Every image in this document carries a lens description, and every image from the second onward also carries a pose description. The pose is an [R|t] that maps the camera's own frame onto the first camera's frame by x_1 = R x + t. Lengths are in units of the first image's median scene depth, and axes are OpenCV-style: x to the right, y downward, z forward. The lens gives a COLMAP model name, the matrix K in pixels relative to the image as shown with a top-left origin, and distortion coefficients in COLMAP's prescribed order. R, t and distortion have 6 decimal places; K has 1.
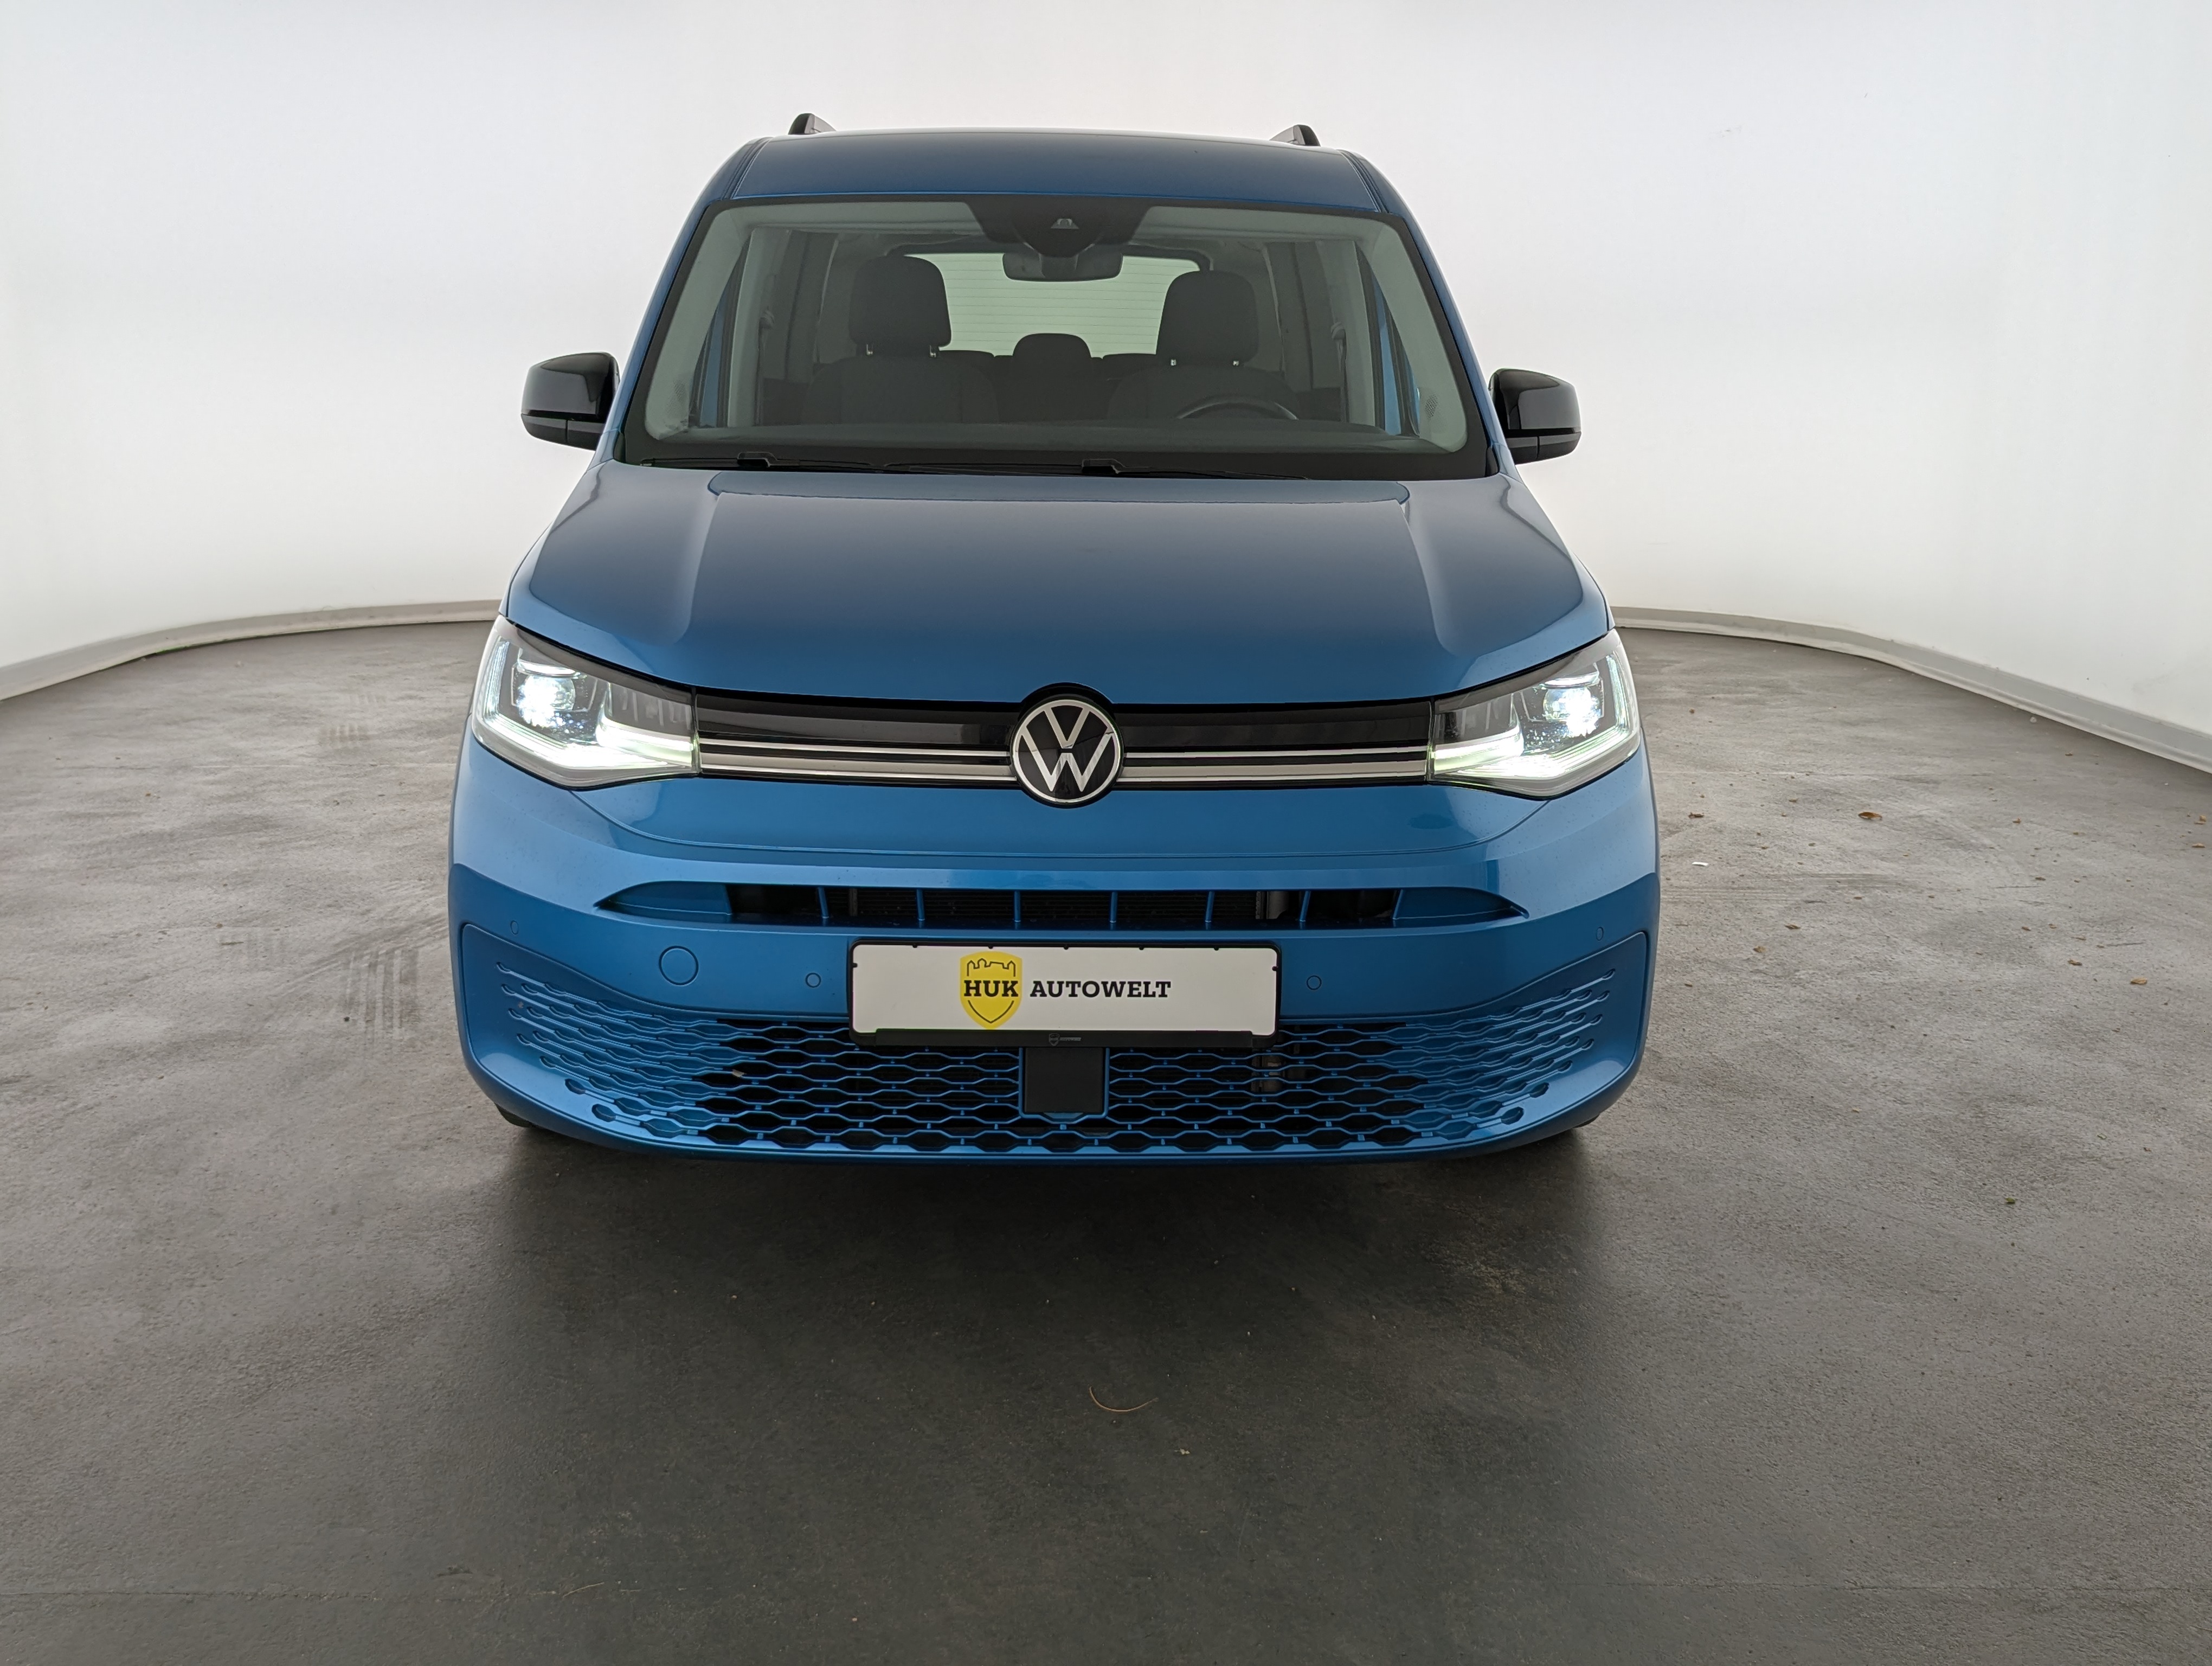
lens RADIAL K [[1790.1, 0, 1083.4], [0, 1790.1, 835.5], [0, 0, 1]] dist [0.012473, 0.002367]
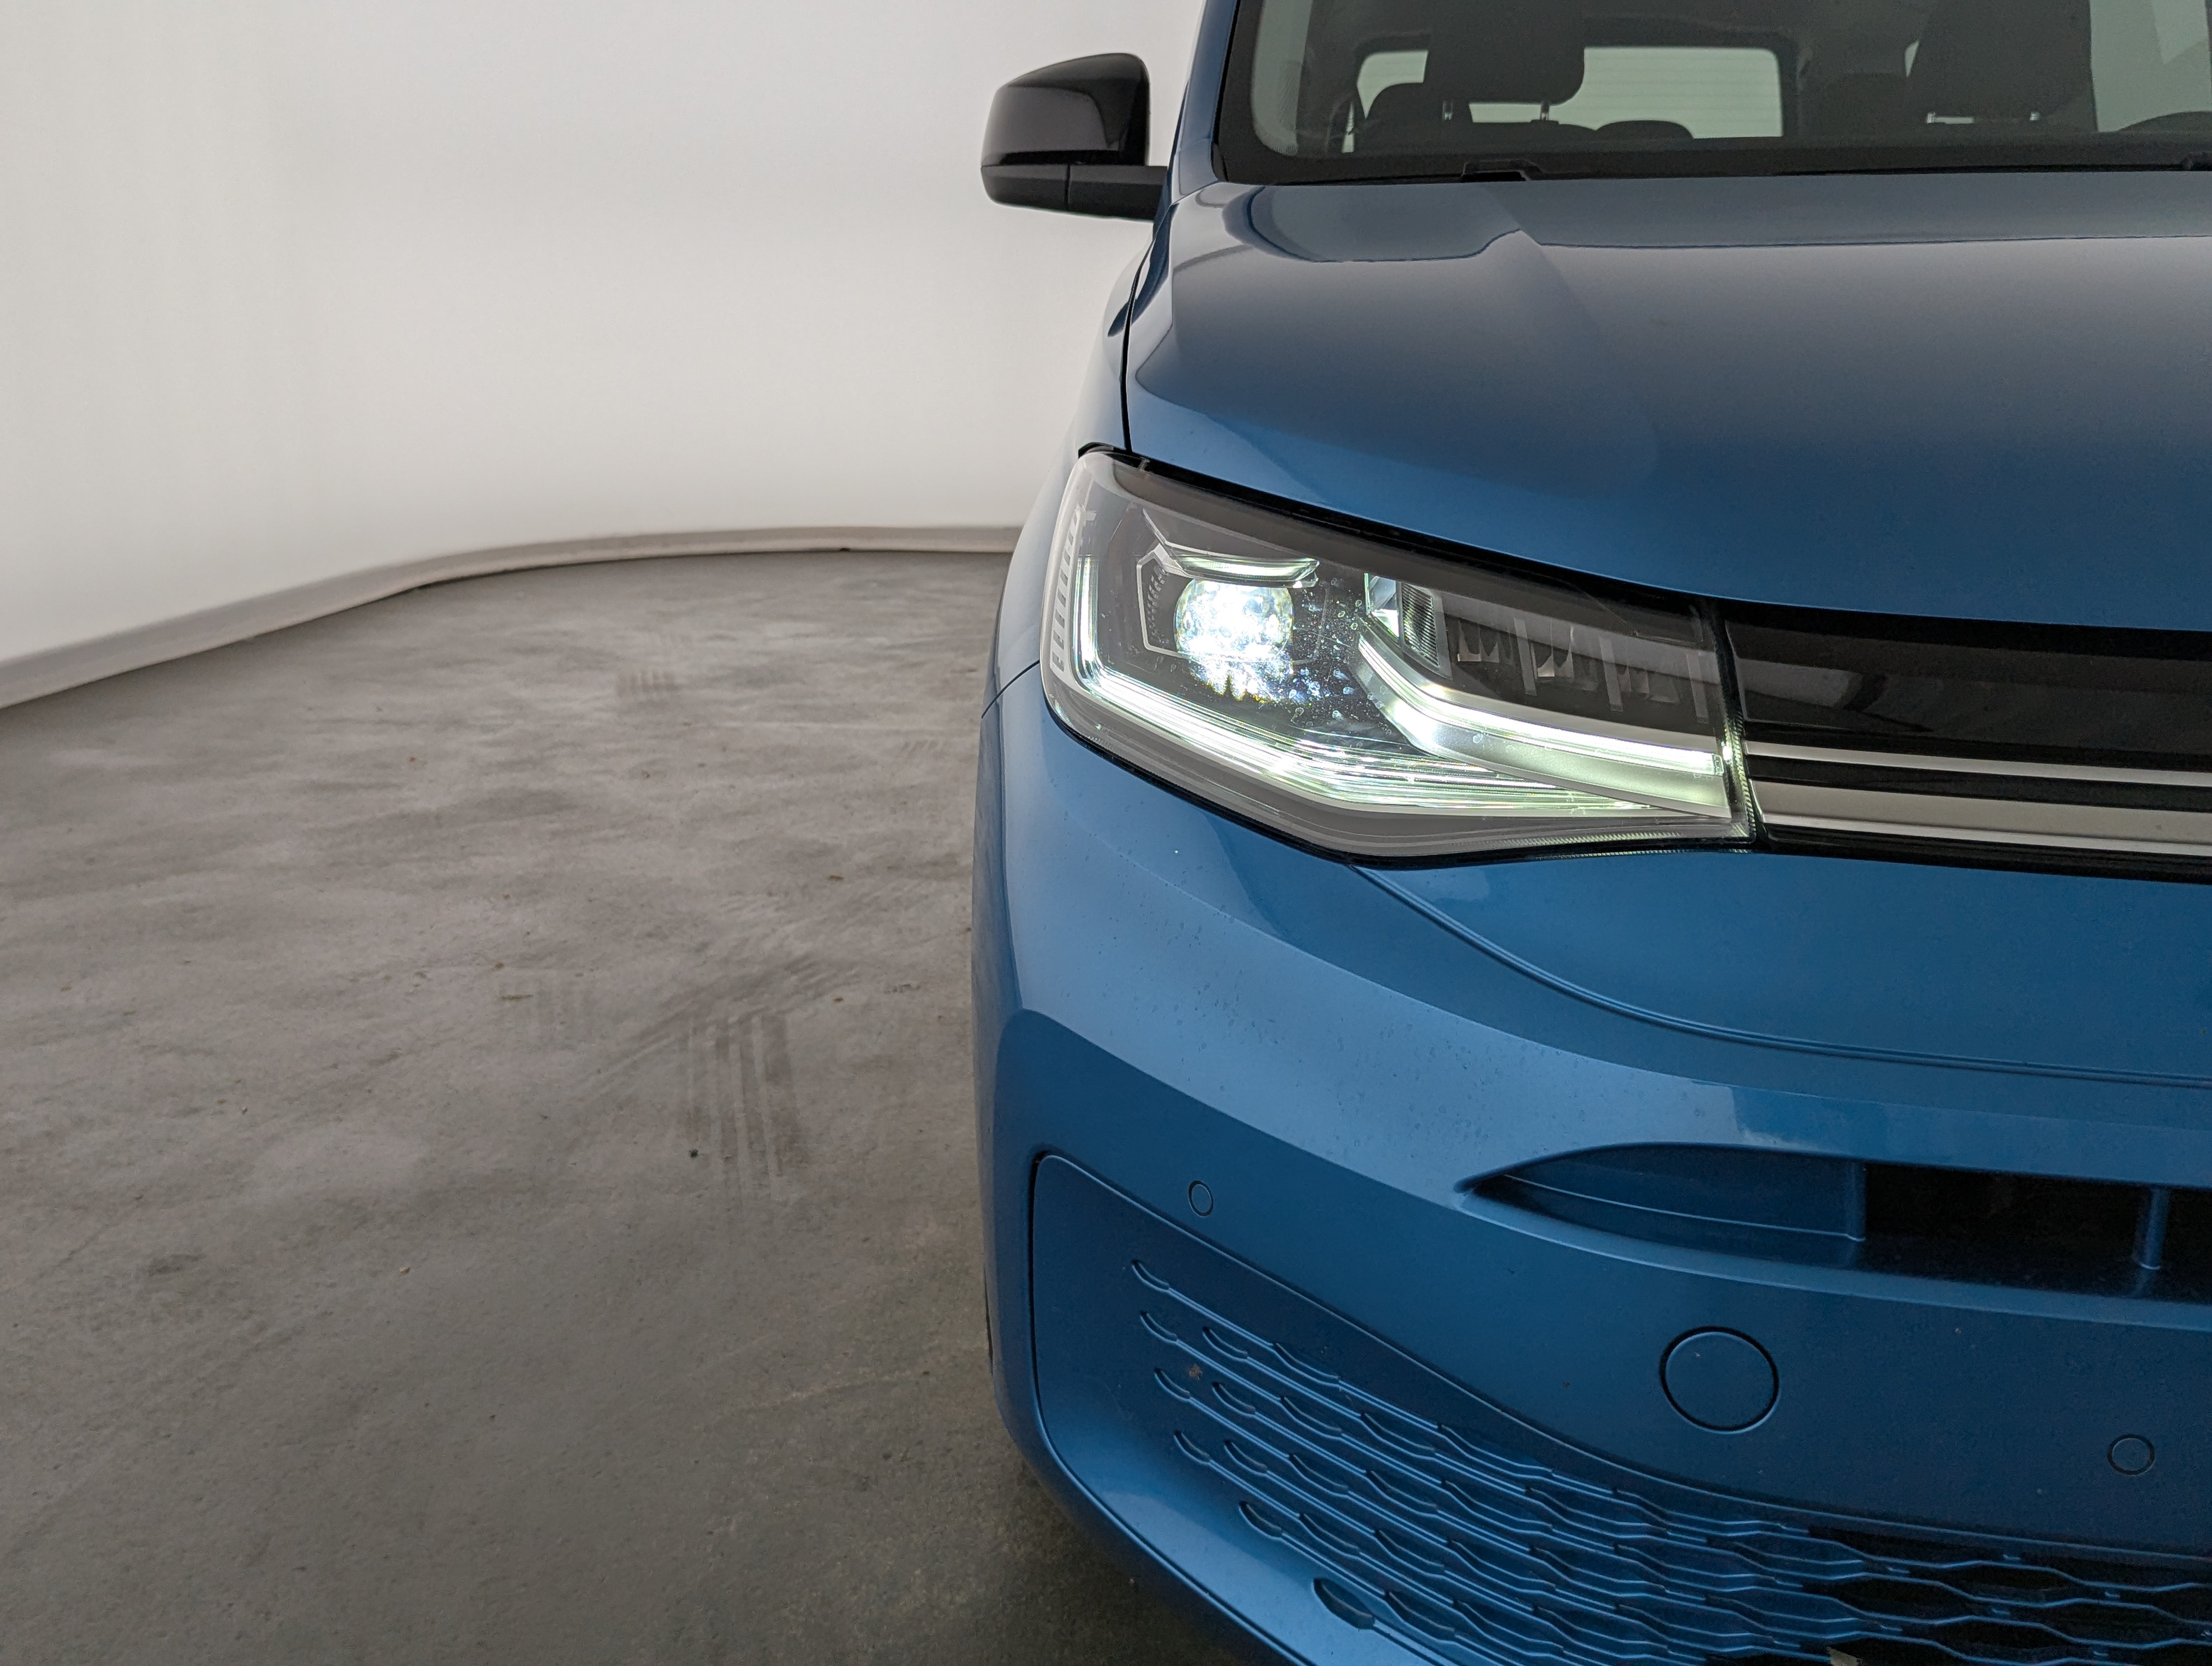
lens RADIAL K [[1969.6, 0, 1113.3], [0, 1969.6, 820.0], [0, 0, 1]] dist [0.071949, -0.034823]
pose [[0.989207, 0.020610, -0.145067, -0.204027], [-0.018802, 0.999728, 0.013822, -0.029671], [0.145312, -0.010945, 0.989325, 0.414071]]
